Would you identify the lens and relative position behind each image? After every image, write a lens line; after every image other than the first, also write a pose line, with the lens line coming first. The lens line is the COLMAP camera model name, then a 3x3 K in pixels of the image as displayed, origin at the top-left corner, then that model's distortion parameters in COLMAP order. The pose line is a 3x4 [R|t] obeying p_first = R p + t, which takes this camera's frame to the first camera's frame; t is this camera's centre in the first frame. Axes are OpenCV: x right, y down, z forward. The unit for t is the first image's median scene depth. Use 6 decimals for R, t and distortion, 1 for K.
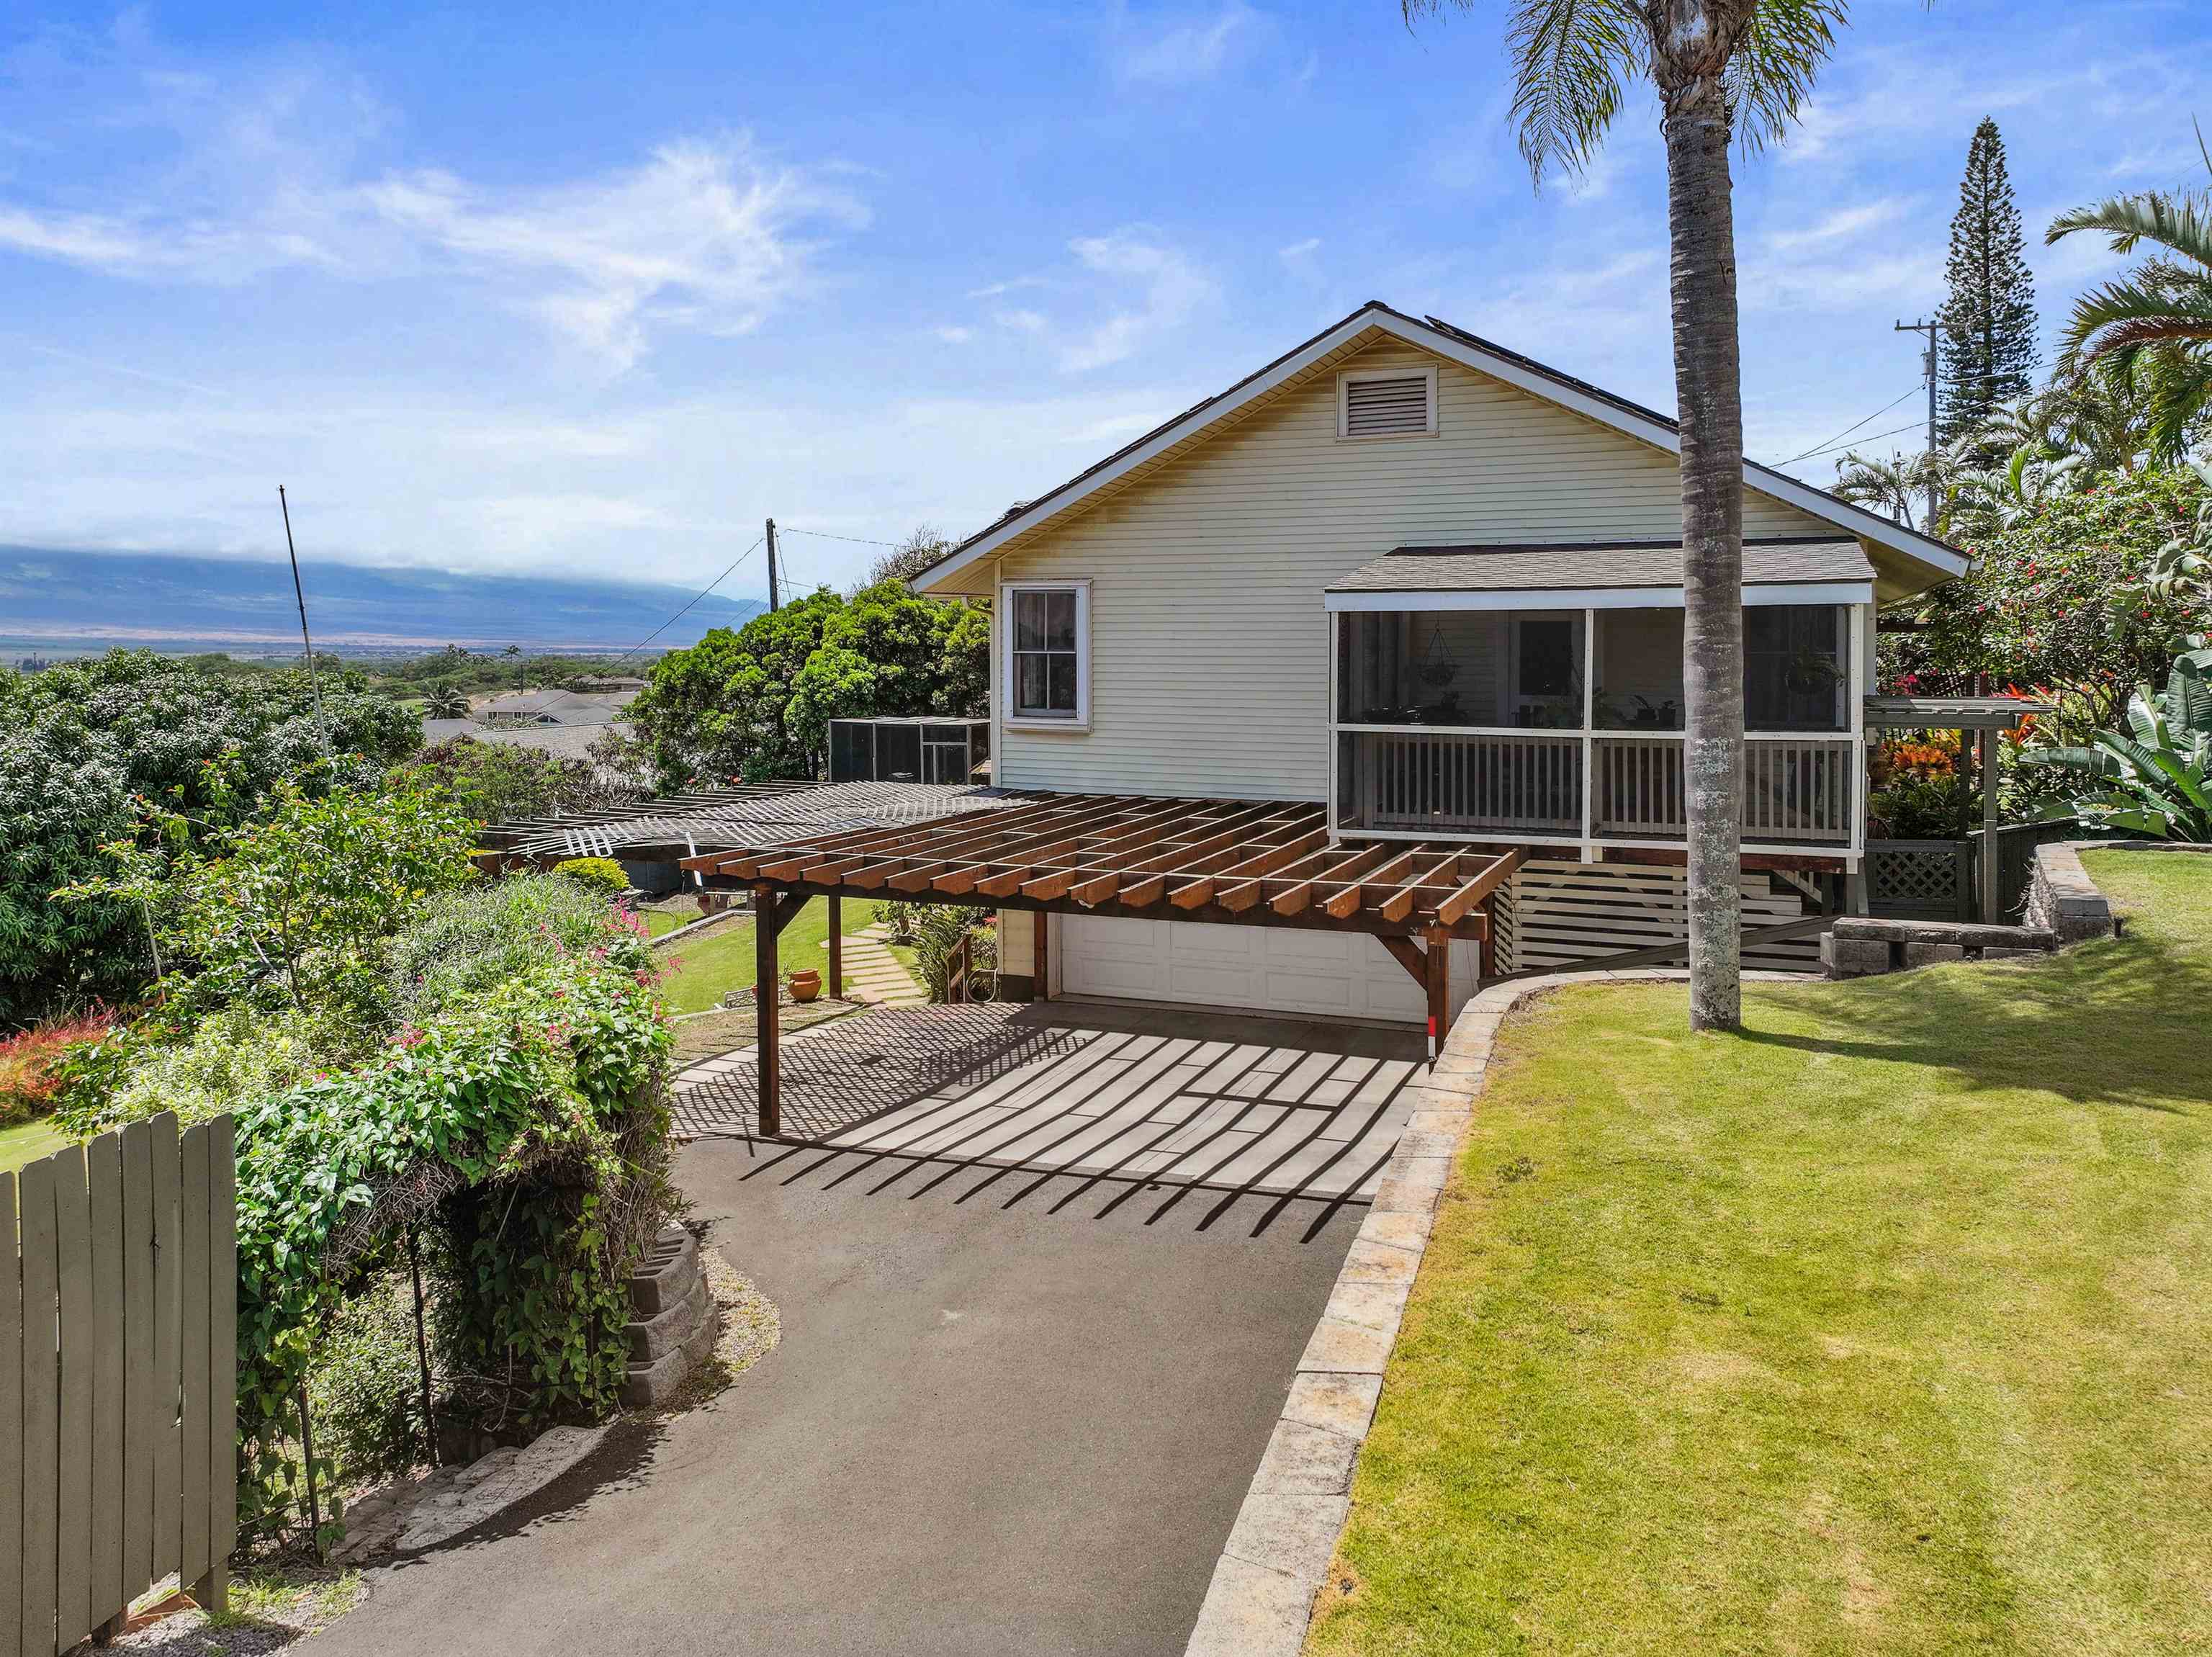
lens RADIAL K [[1563.8, 0, 1110.1], [0, 1563.8, 828.1], [0, 0, 1]] dist [0.013603, 0.002940]
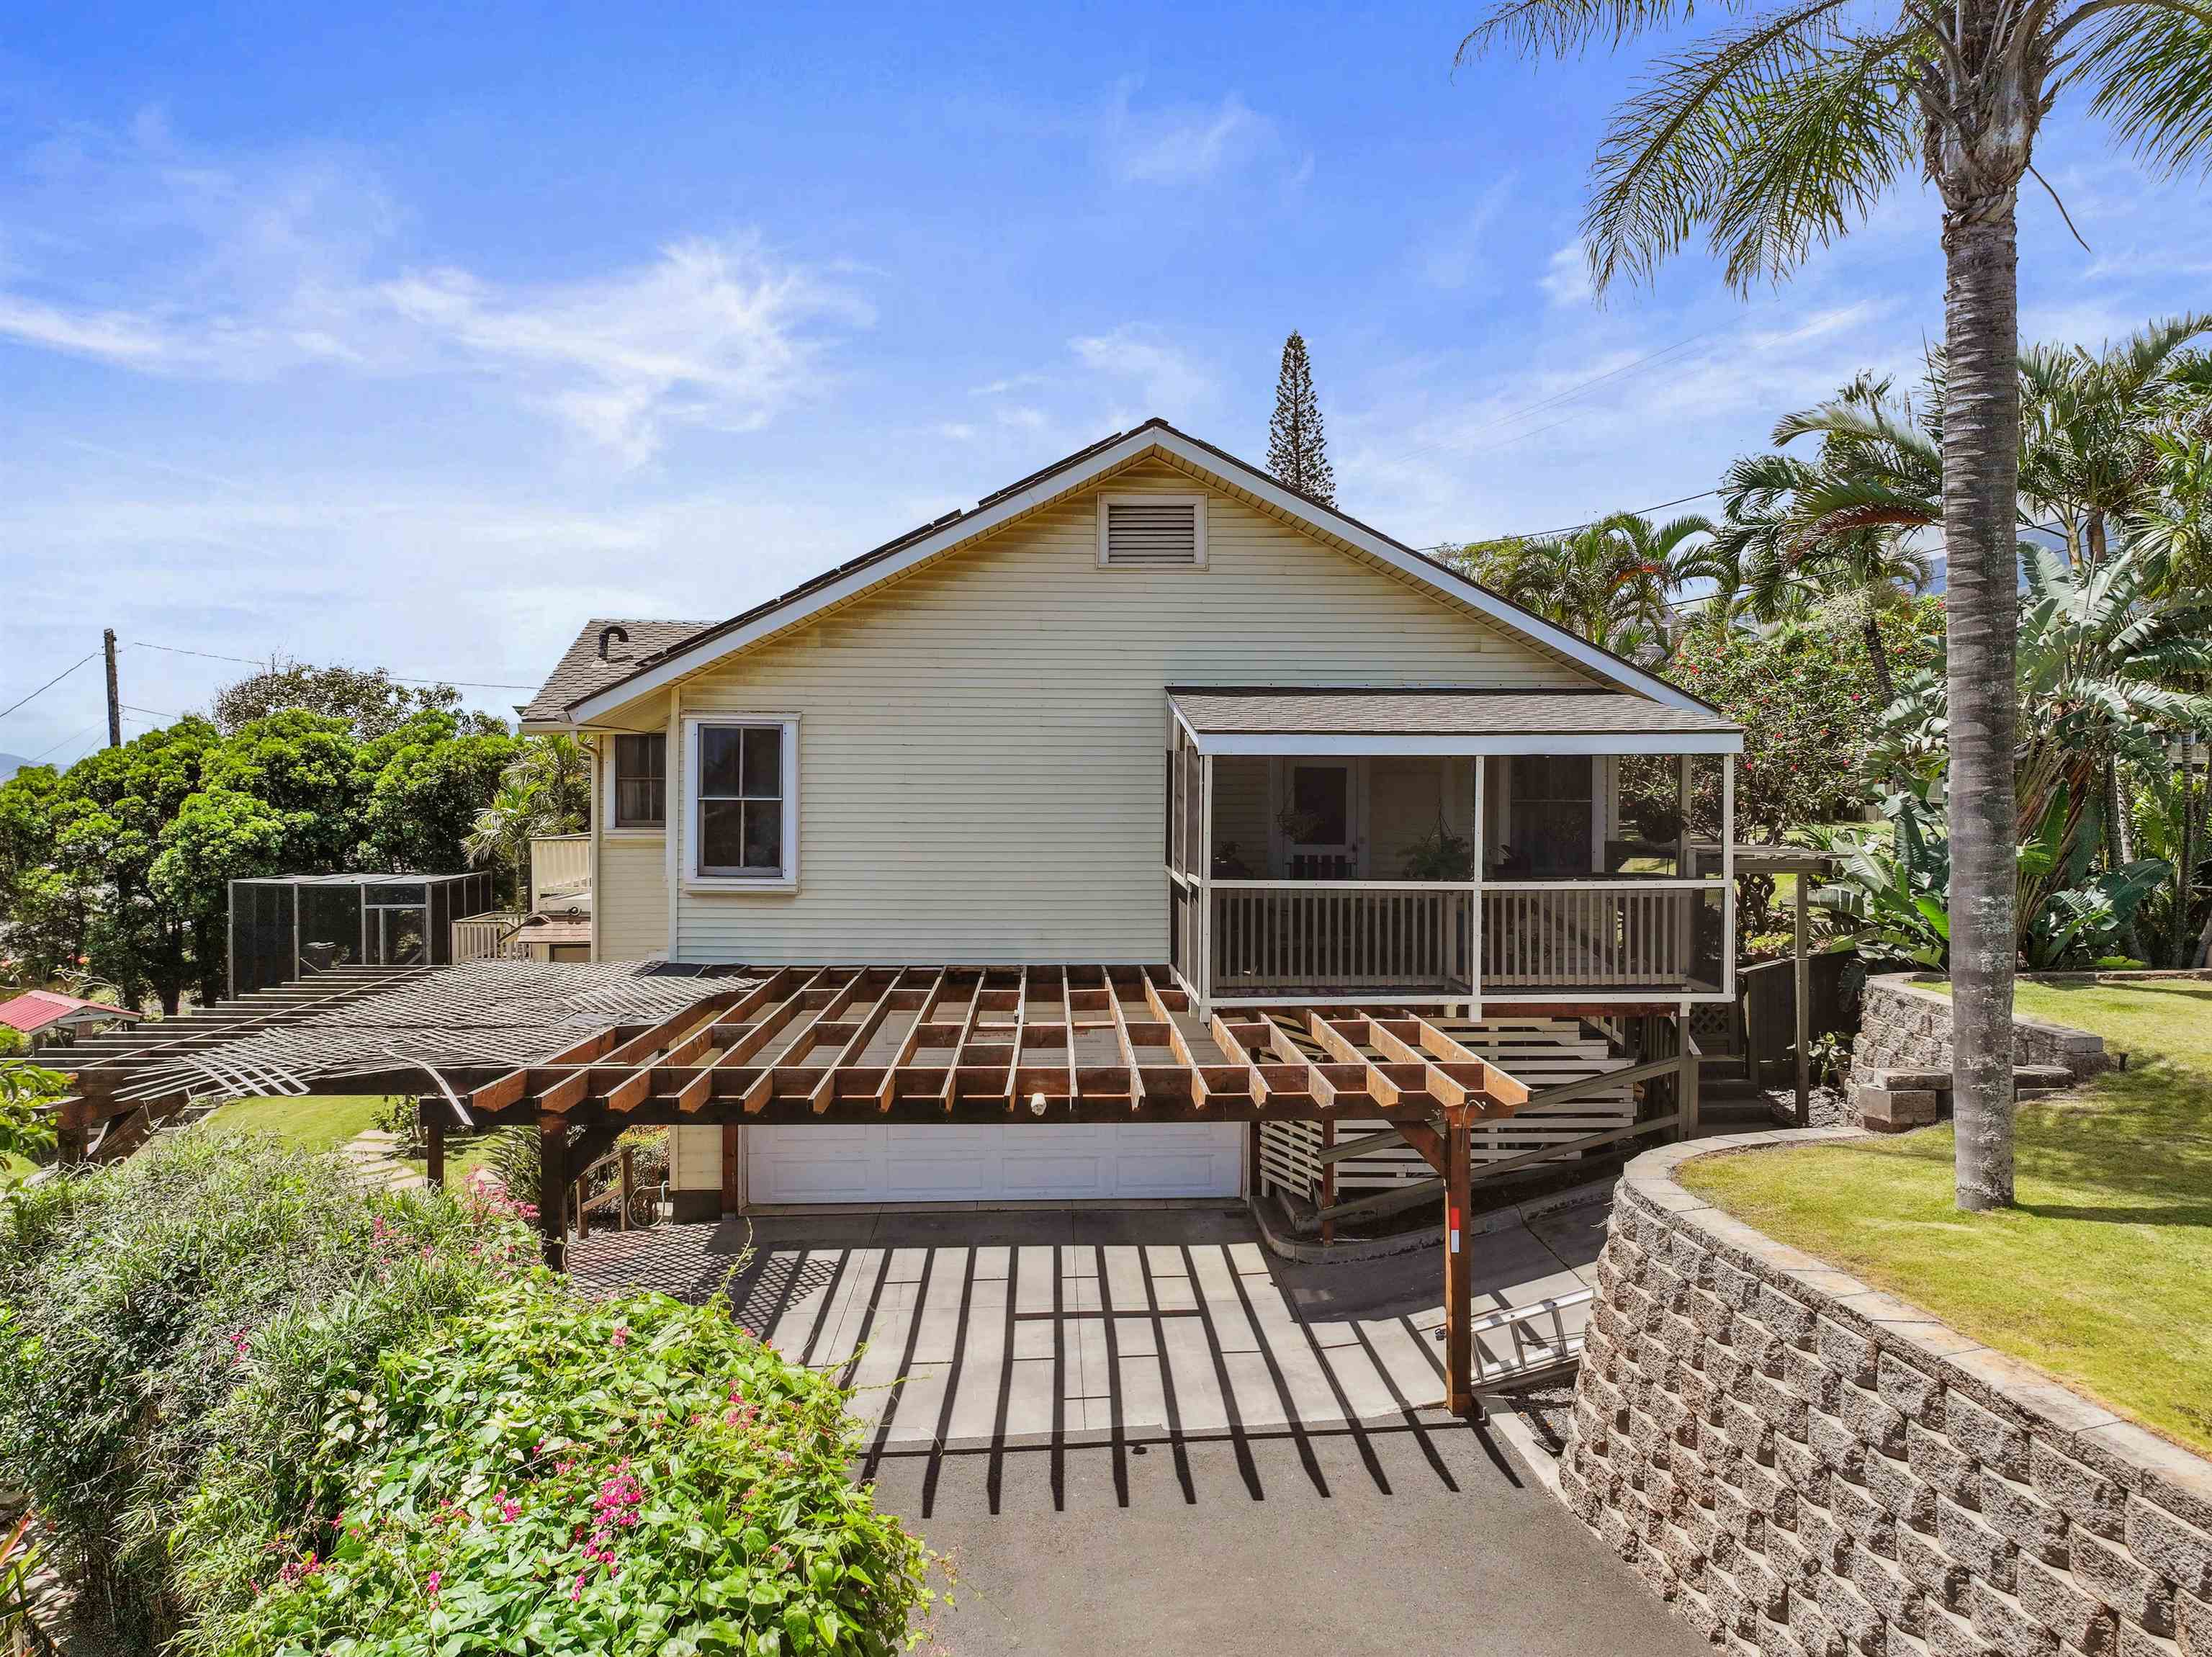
lens RADIAL K [[1563.8, 0, 1083.4], [0, 1563.8, 909.6], [0, 0, 1]] dist [0.013603, 0.002940]
pose [[0.909727, -0.028988, 0.414194, -0.213498], [0.045148, 0.998551, -0.029277, -0.019937], [-0.412745, 0.045334, 0.909718, 0.161551]]
